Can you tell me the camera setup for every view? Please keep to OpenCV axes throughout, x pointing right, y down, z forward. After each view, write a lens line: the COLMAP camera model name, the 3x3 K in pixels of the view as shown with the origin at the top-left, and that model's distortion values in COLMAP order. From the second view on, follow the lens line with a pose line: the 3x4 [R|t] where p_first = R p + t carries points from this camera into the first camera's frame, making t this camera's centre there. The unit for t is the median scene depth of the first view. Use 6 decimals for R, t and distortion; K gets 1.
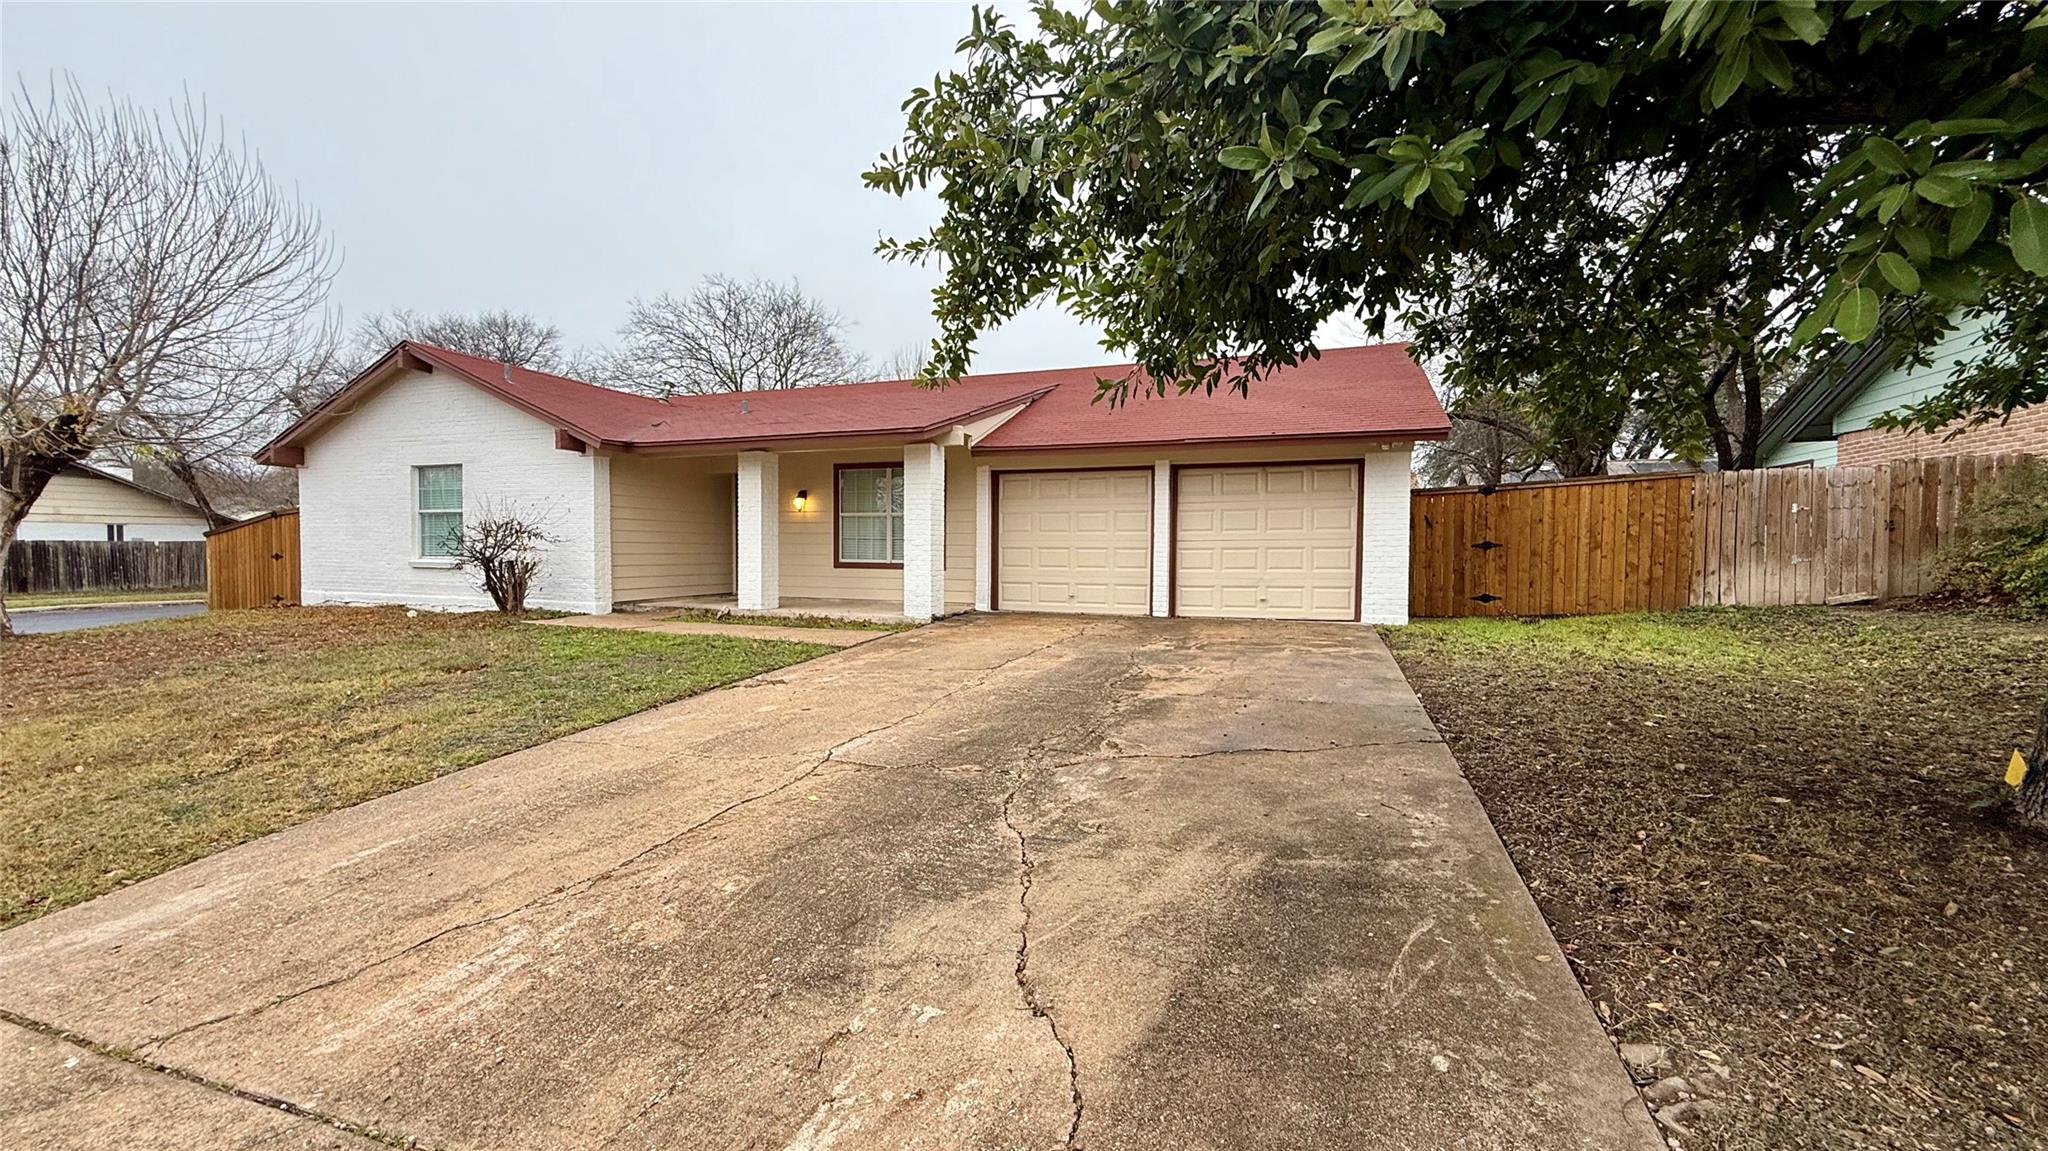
lens RADIAL K [[826.1, 0, 1011.3], [0, 826.1, 573.5], [0, 0, 1]] dist [-0.001253, 0.000010]
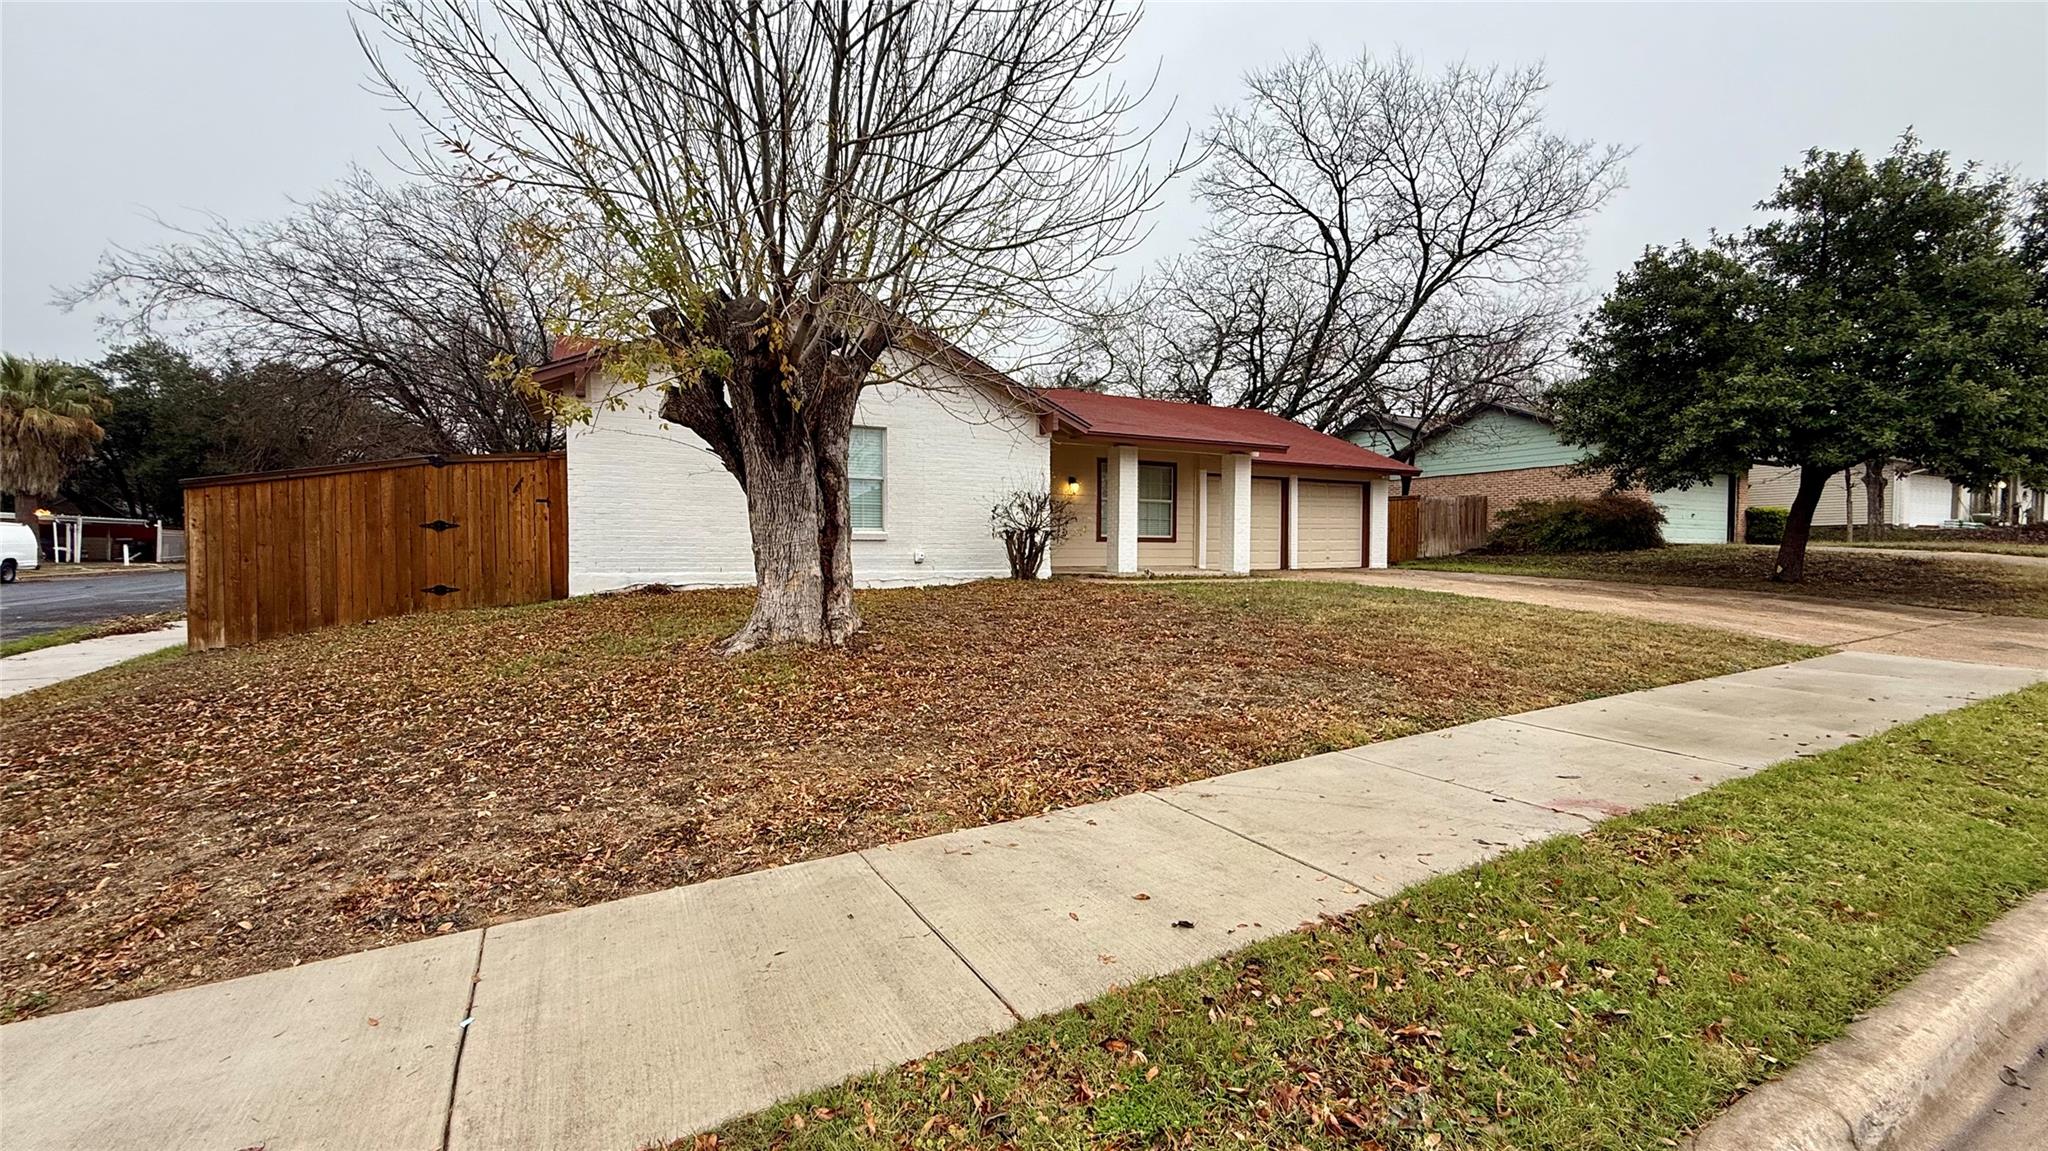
lens RADIAL K [[826.1, 0, 1011.3], [0, 826.1, 573.5], [0, 0, 1]] dist [-0.001253, 0.000010]
pose [[0.670498, -0.025370, 0.741477, -1.464675], [0.024174, 0.999632, 0.012344, 0.027116], [-0.741517, 0.009648, 0.670864, 0.315257]]
